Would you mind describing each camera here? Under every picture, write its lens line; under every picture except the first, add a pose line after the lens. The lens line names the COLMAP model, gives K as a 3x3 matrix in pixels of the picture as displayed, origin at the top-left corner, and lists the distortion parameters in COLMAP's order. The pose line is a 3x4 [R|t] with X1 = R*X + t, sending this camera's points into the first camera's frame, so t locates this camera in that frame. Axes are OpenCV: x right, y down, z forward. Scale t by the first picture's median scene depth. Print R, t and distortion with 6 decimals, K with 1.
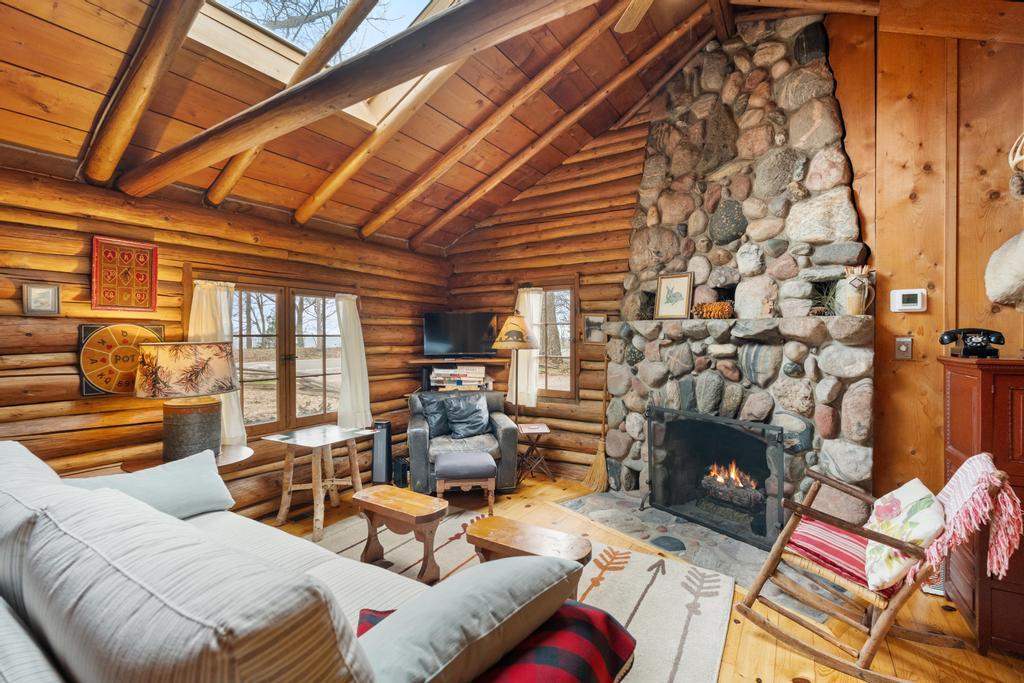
lens RADIAL K [[453.1, 0, 514.3], [0, 453.1, 338.9], [0, 0, 1]] dist [-0.008502, 0.001242]
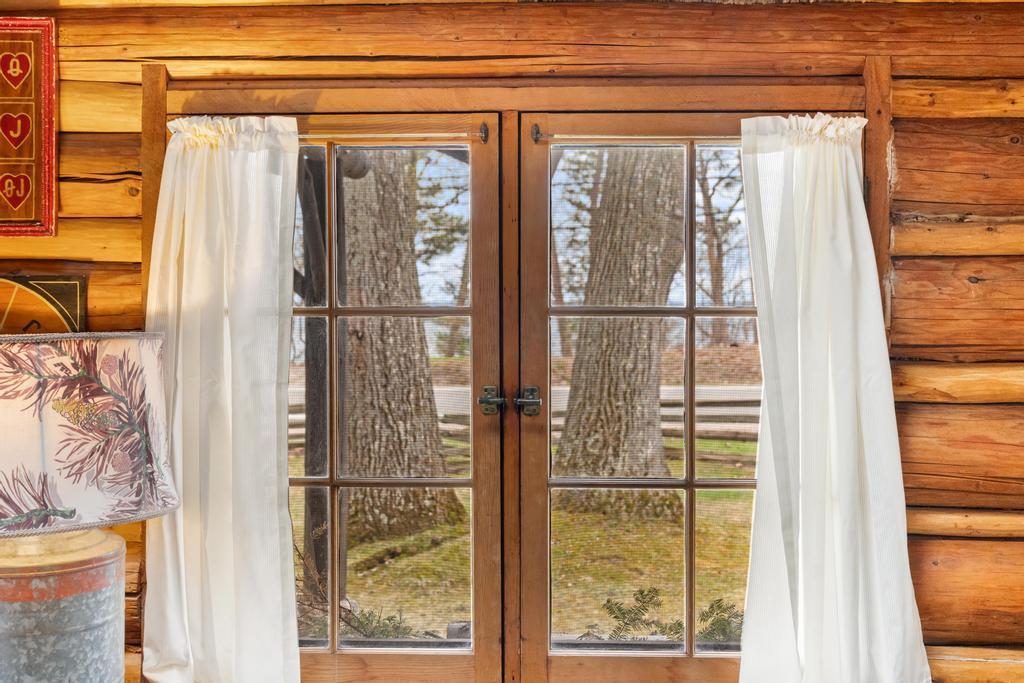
lens RADIAL K [[1186.9, 0, 513.2], [0, 1186.9, 341.1], [0, 0, 1]] dist [0.006681, 0.000000]
pose [[0.493768, 0.019882, -0.869367, 0.057393], [-0.006405, 0.999795, 0.019226, -0.003292], [0.869570, -0.003925, 0.493793, 0.672729]]
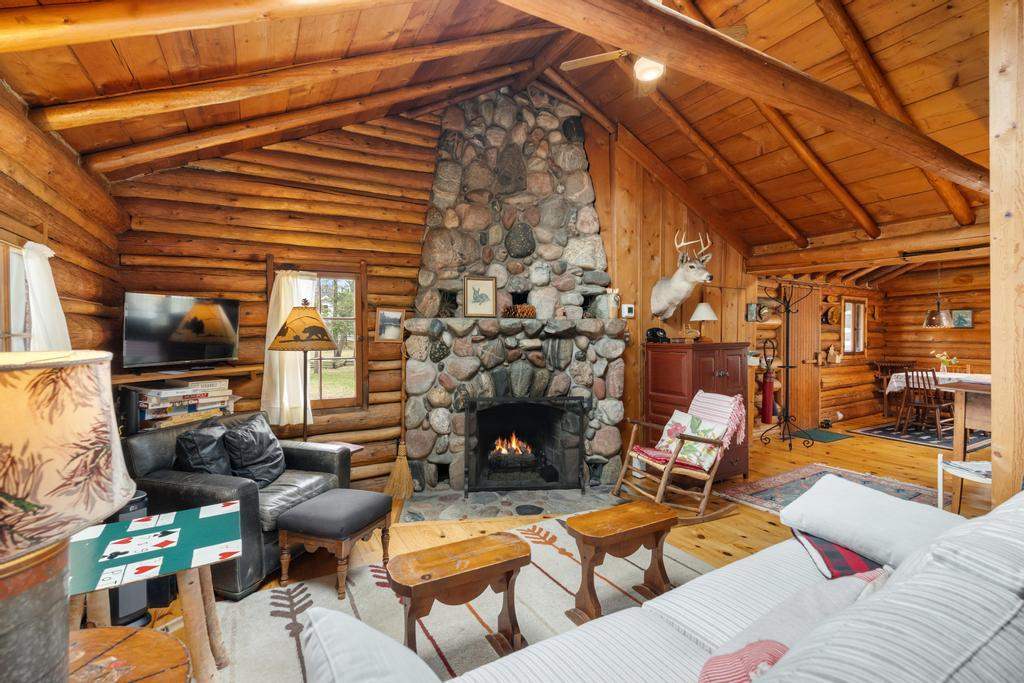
lens RADIAL K [[453.1, 0, 515.0], [0, 453.1, 333.8], [0, 0, 1]] dist [-0.008502, 0.001242]
pose [[0.485218, -0.007185, 0.874364, -0.597452], [0.009513, 0.999950, 0.002938, -0.005873], [-0.874342, 0.006892, 0.485262, 0.395595]]
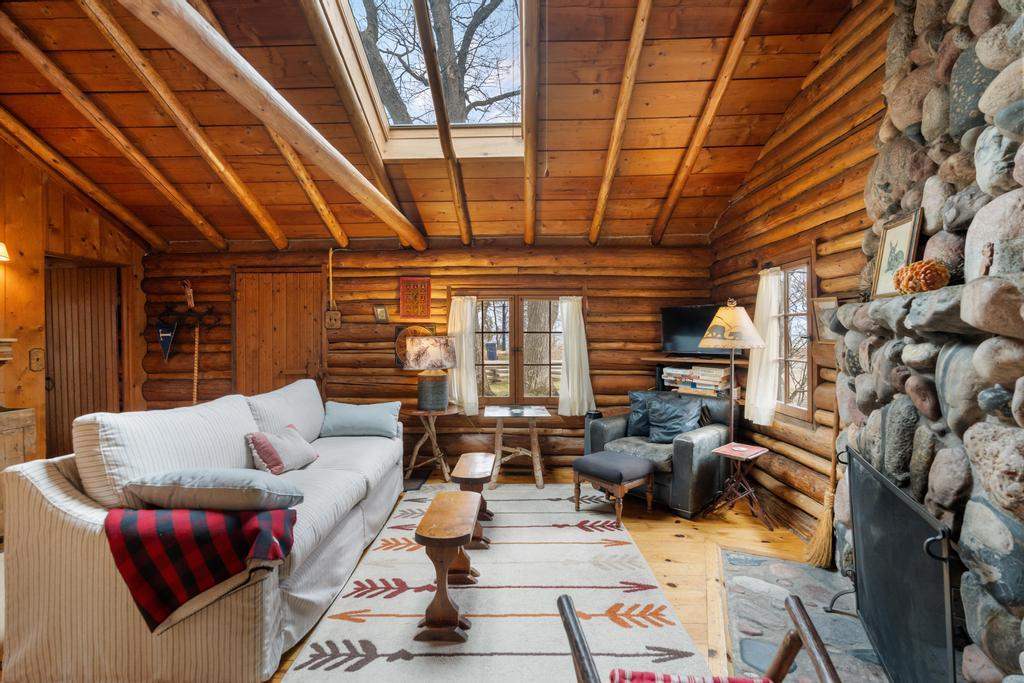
lens RADIAL K [[453.1, 0, 515.7], [0, 453.1, 333.4], [0, 0, 1]] dist [-0.008502, 0.001242]
pose [[0.519495, -0.004599, -0.854461, 0.600731], [-0.005079, 0.999951, -0.008471, 0.006211], [0.854458, 0.008740, 0.519447, 0.316749]]
